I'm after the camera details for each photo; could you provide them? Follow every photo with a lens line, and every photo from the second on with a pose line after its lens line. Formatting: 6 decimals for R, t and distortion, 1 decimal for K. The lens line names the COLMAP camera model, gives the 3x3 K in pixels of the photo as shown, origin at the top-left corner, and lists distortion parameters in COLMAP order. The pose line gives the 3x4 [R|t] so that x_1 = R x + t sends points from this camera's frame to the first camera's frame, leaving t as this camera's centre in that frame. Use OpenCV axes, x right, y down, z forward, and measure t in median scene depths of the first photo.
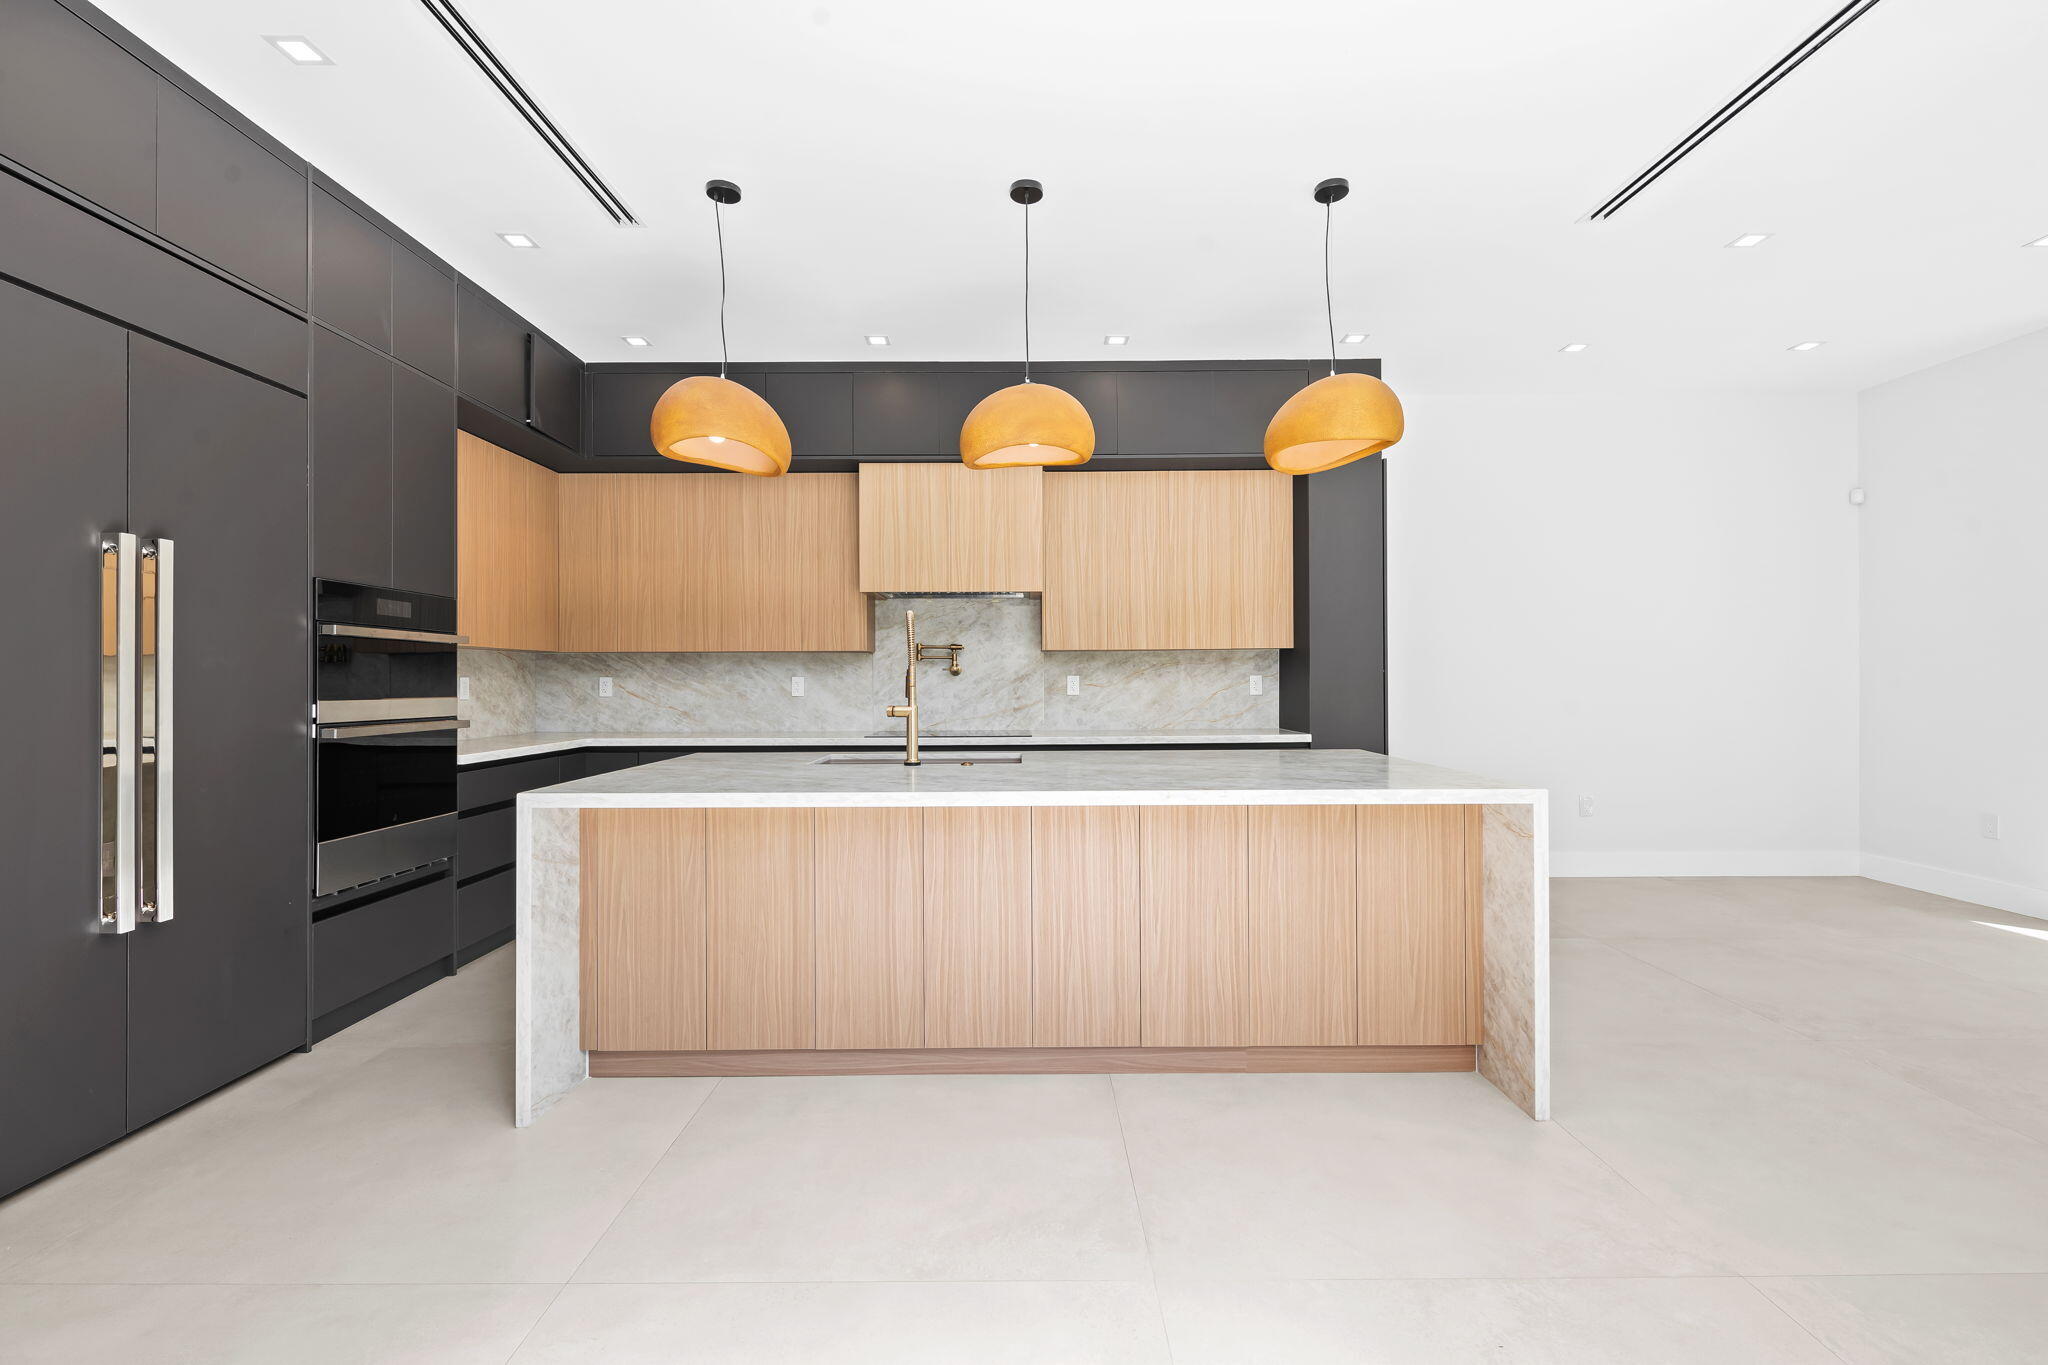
lens RADIAL K [[857.1, 0, 1031.6], [0, 857.1, 676.0], [0, 0, 1]] dist [-0.000829, -0.000071]
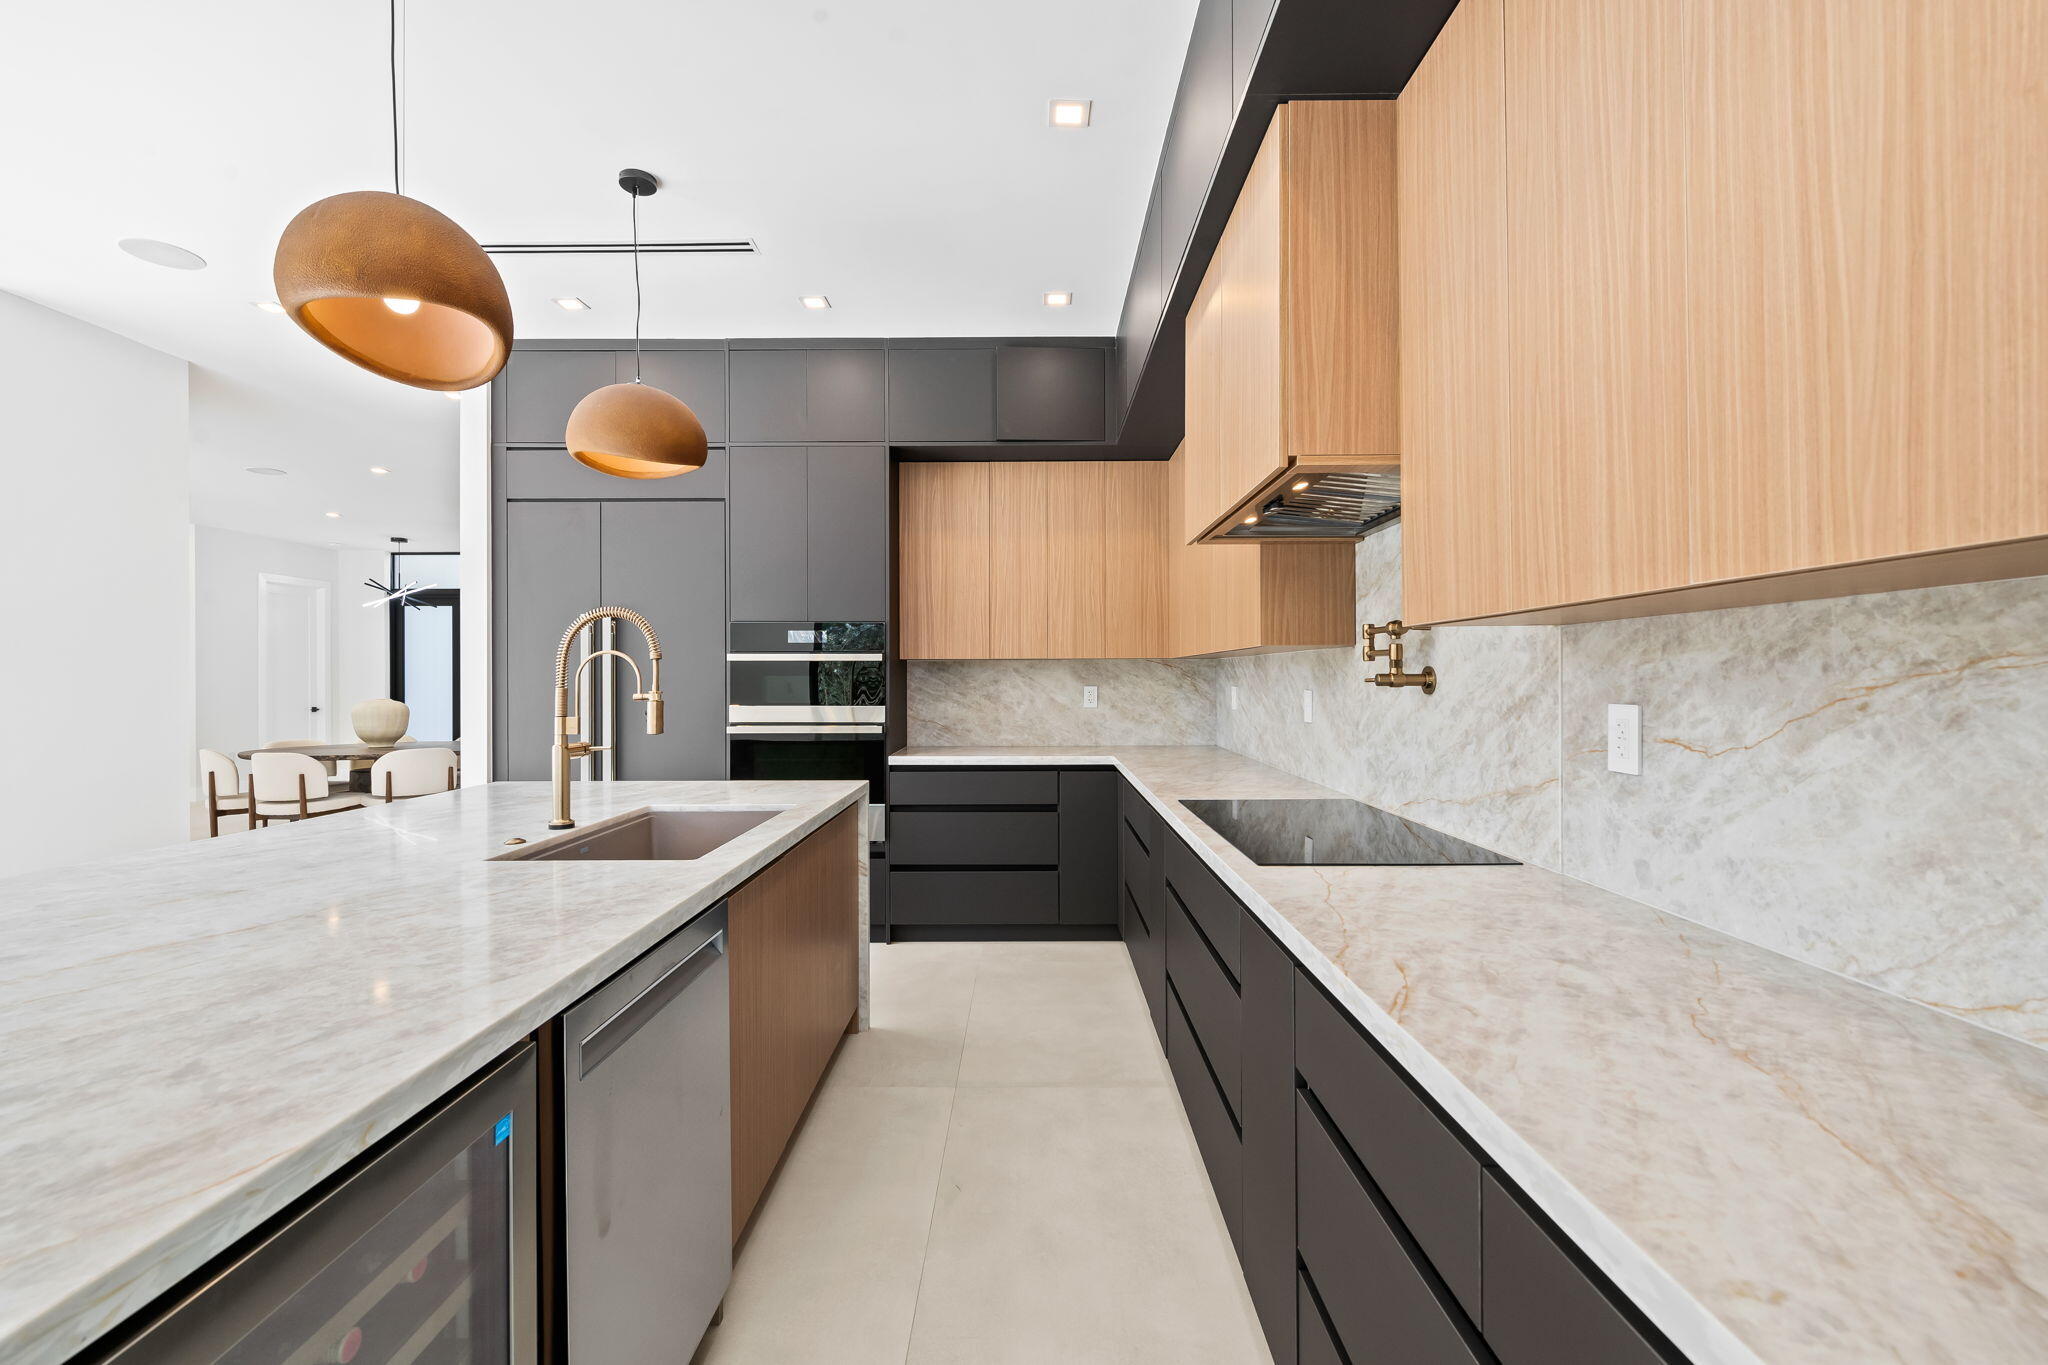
lens RADIAL K [[857.1, 0, 1031.6], [0, 857.1, 676.0], [0, 0, 1]] dist [-0.000829, -0.000071]
pose [[0.005234, 0.002325, -0.999984, 0.331950], [0.006979, 0.999973, 0.002362, -0.011900], [0.999962, -0.006991, 0.005217, 0.802189]]
